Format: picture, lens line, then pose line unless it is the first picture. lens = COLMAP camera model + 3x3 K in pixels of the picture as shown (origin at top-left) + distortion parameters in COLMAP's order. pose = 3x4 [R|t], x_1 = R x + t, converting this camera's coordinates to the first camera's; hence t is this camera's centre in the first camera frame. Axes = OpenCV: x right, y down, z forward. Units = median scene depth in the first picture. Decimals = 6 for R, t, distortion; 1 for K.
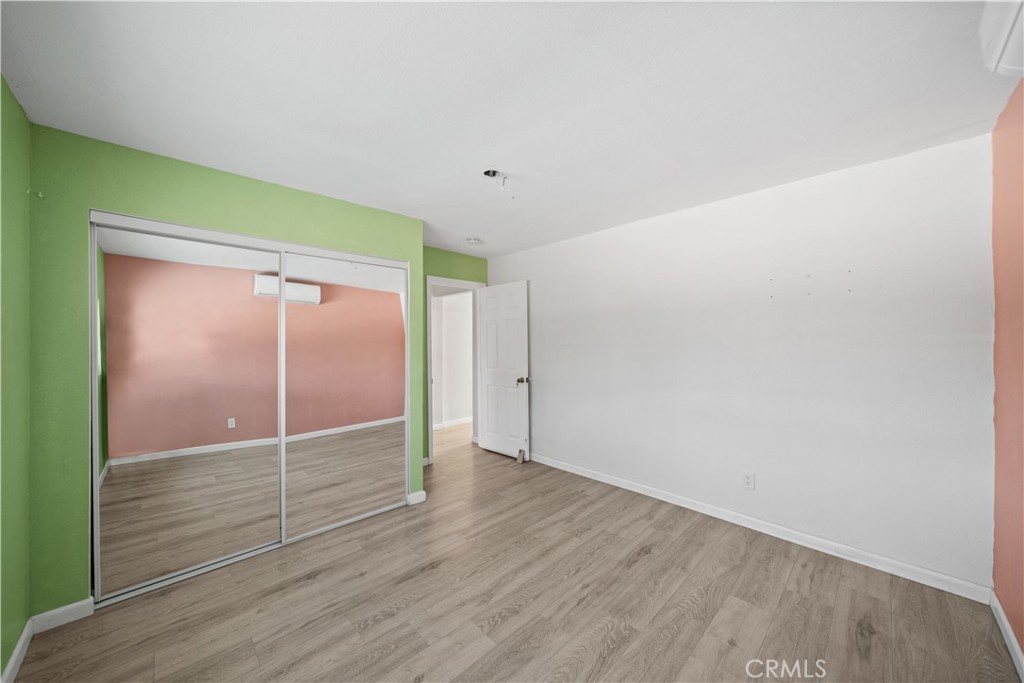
lens RADIAL K [[355.7, 0, 512.0], [0, 355.7, 341.5], [0, 0, 1]] dist [-0.000292, -0.000022]
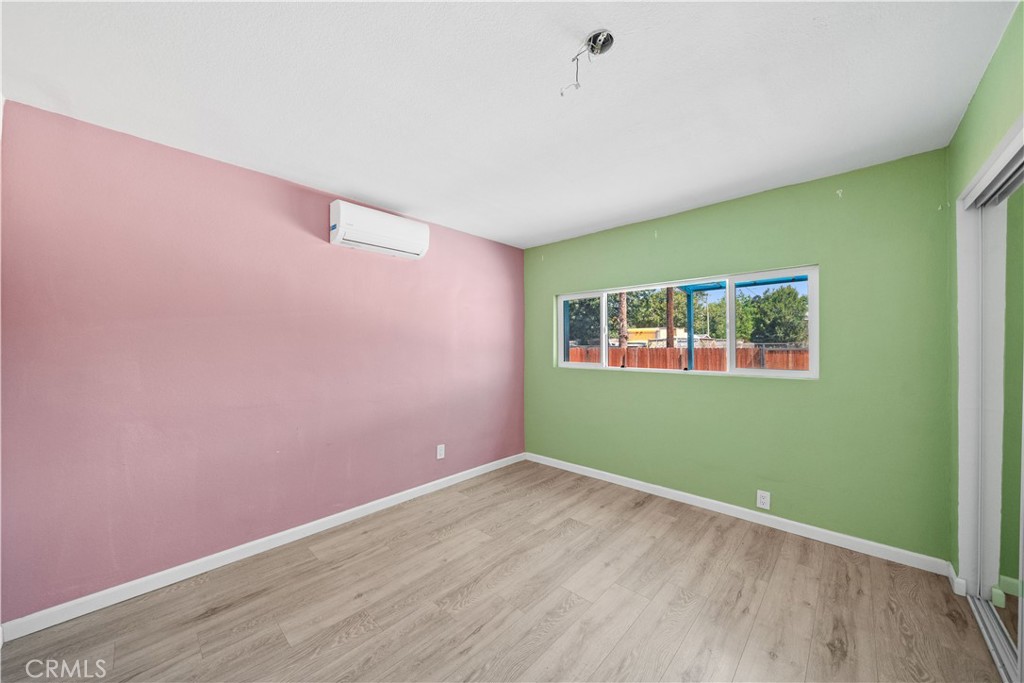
lens RADIAL K [[355.7, 0, 512.0], [0, 355.7, 341.5], [0, 0, 1]] dist [-0.000292, -0.000022]
pose [[-0.999413, 0.007311, -0.033475, 0.138305], [0.007737, 0.999891, -0.012596, 0.034894], [0.033379, -0.012848, -0.999360, 1.954399]]
